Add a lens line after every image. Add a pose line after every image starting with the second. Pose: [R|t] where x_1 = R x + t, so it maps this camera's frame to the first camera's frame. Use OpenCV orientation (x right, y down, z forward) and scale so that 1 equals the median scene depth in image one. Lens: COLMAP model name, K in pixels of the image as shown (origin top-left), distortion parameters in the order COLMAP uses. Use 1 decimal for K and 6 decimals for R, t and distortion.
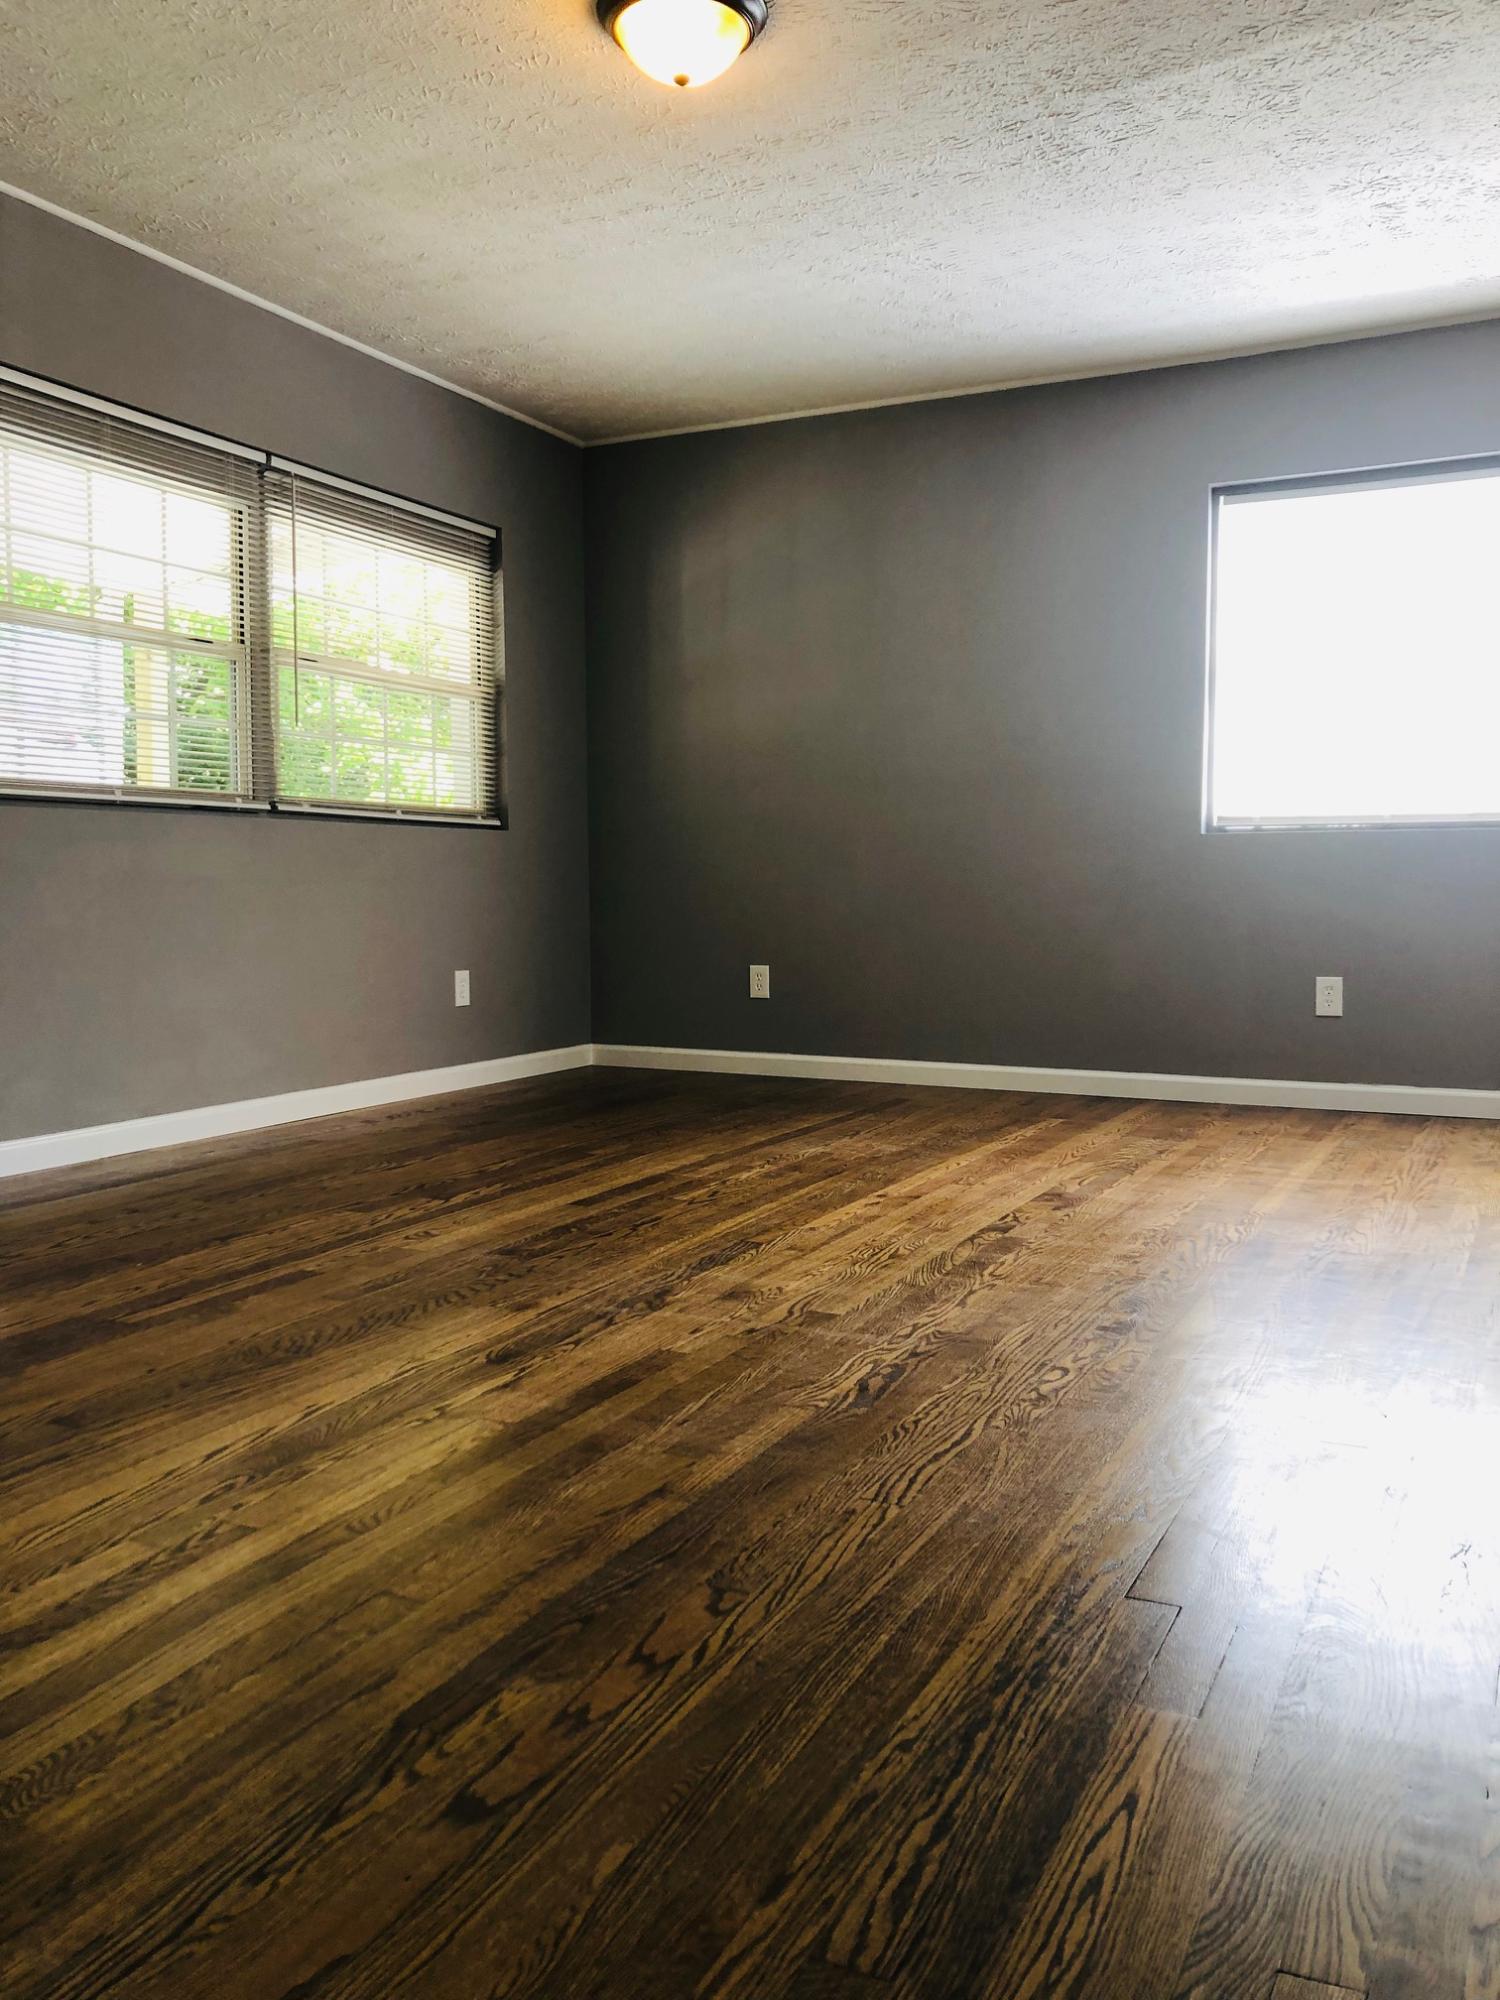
lens RADIAL K [[1671.3, 0, 750.0], [0, 1671.3, 1000.0], [0, 0, 1]] dist [0.032641, -0.003659]
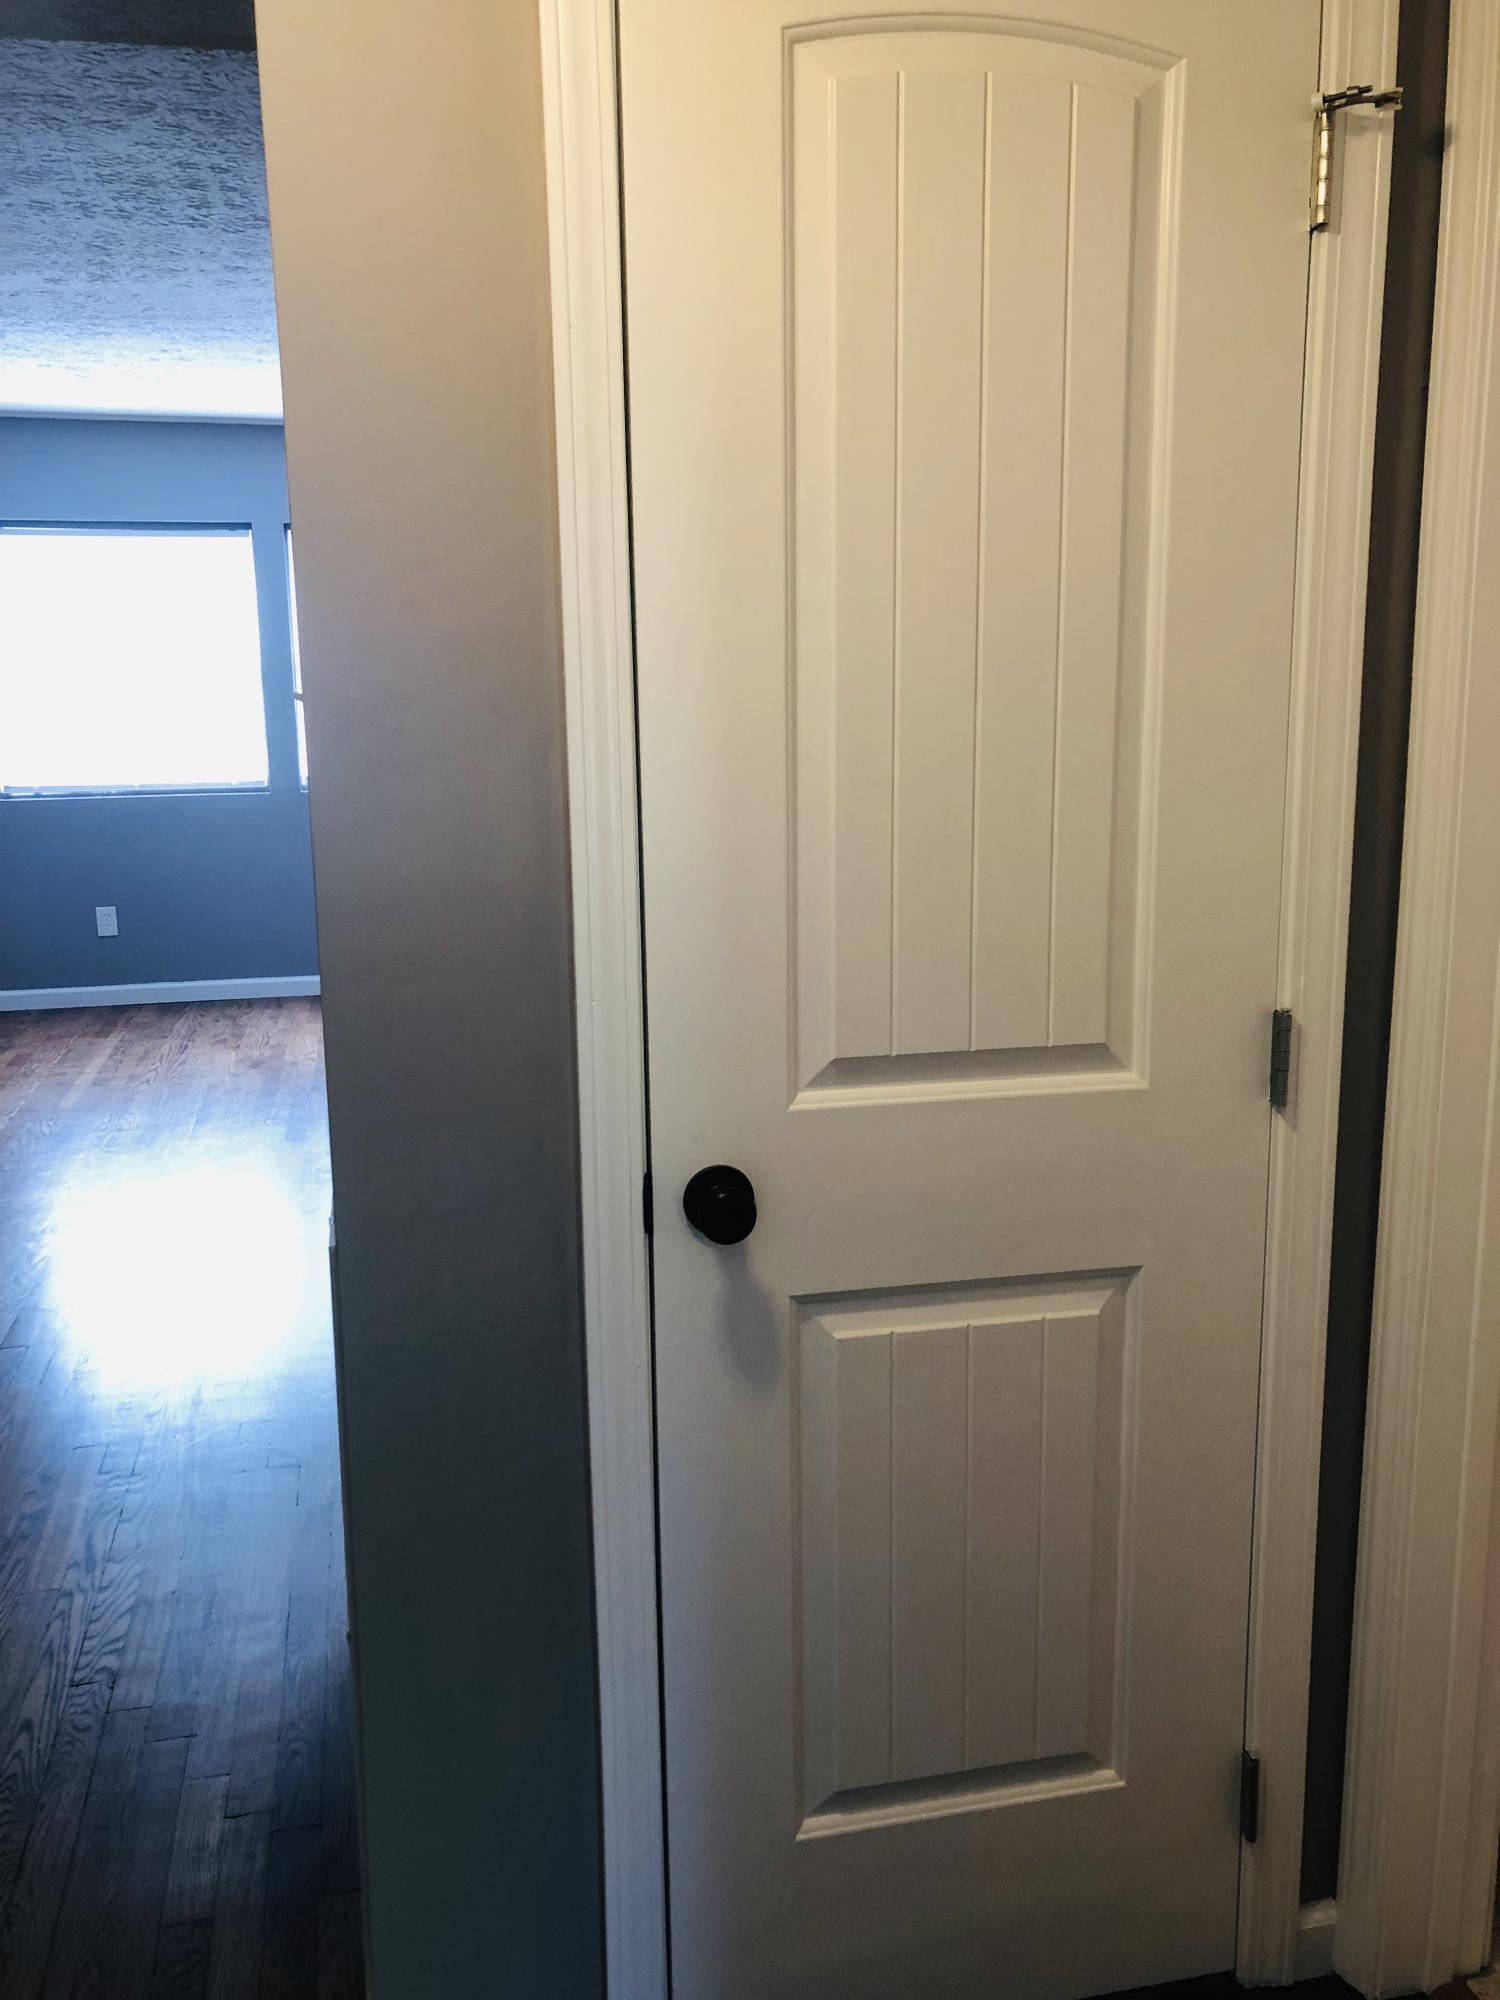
lens RADIAL K [[1621.2, 0, 750.0], [0, 1621.2, 1000.0], [0, 0, 1]] dist [0.006476, 0.017844]
pose [[0.769349, -0.122381, 0.626997, -0.107636], [0.049901, 0.989993, 0.132002, -0.114832], [-0.636877, -0.070268, 0.767757, -0.438297]]
